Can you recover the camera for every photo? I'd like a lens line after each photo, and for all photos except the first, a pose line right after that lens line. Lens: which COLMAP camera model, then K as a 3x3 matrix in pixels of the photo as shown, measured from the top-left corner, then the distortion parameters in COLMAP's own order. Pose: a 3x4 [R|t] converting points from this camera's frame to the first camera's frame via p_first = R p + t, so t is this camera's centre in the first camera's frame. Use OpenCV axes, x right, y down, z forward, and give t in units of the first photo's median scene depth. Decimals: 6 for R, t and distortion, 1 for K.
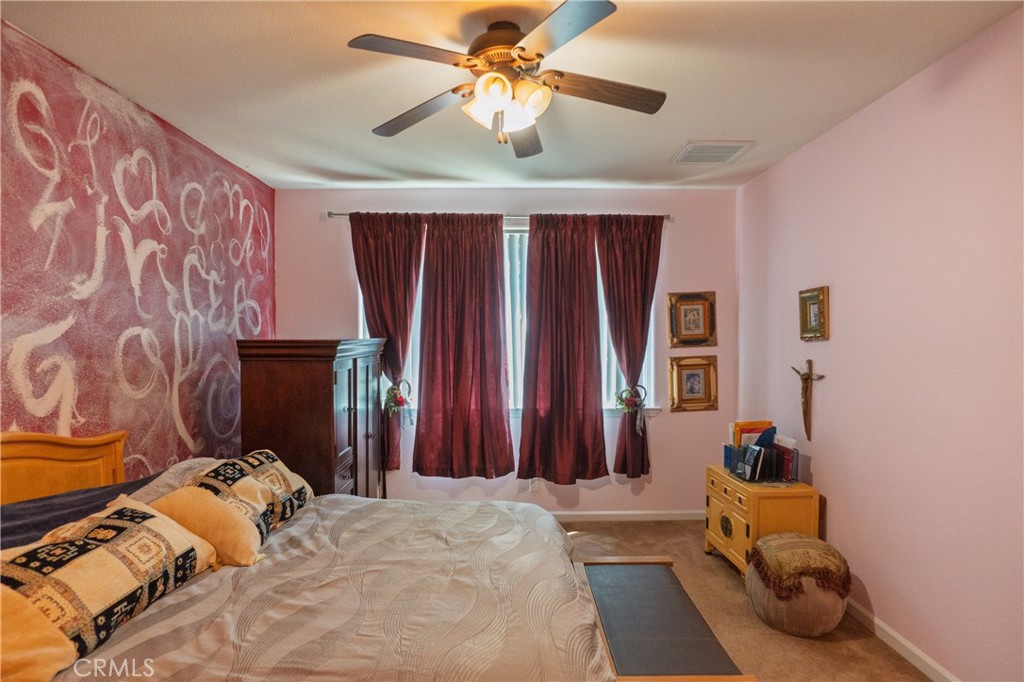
lens RADIAL K [[550.8, 0, 516.3], [0, 550.8, 346.8], [0, 0, 1]] dist [-0.003055, 0.003716]
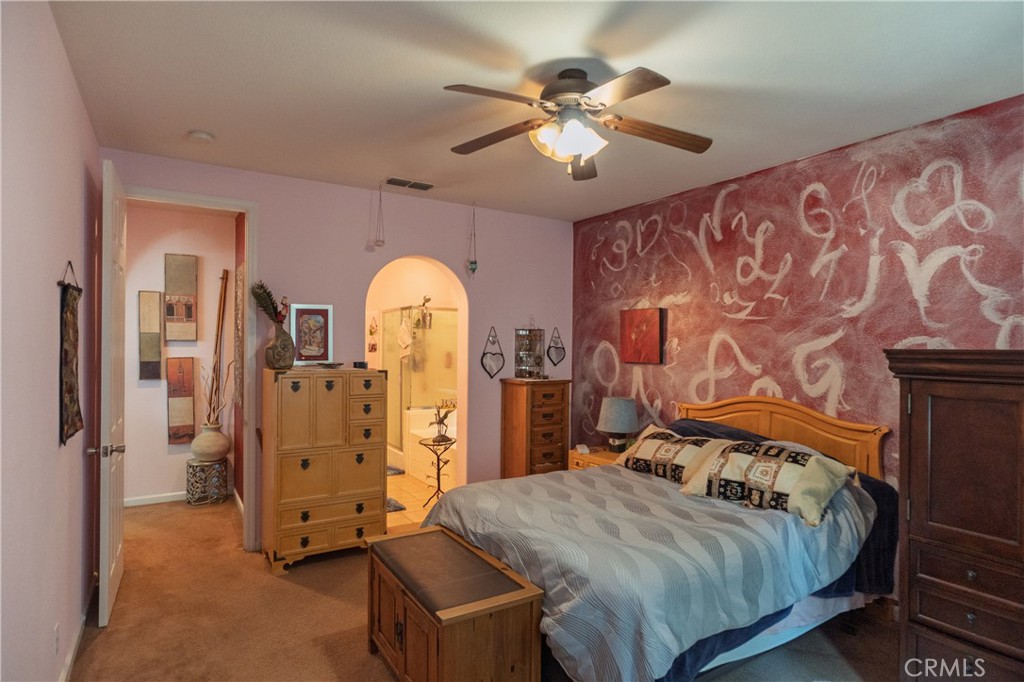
lens RADIAL K [[550.8, 0, 513.8], [0, 550.8, 338.0], [0, 0, 1]] dist [-0.003055, 0.003716]
pose [[-0.852090, -0.010021, -0.523299, 0.602927], [-0.015534, 0.999860, 0.006148, -0.031354], [0.523164, 0.013367, -0.852127, 1.712016]]
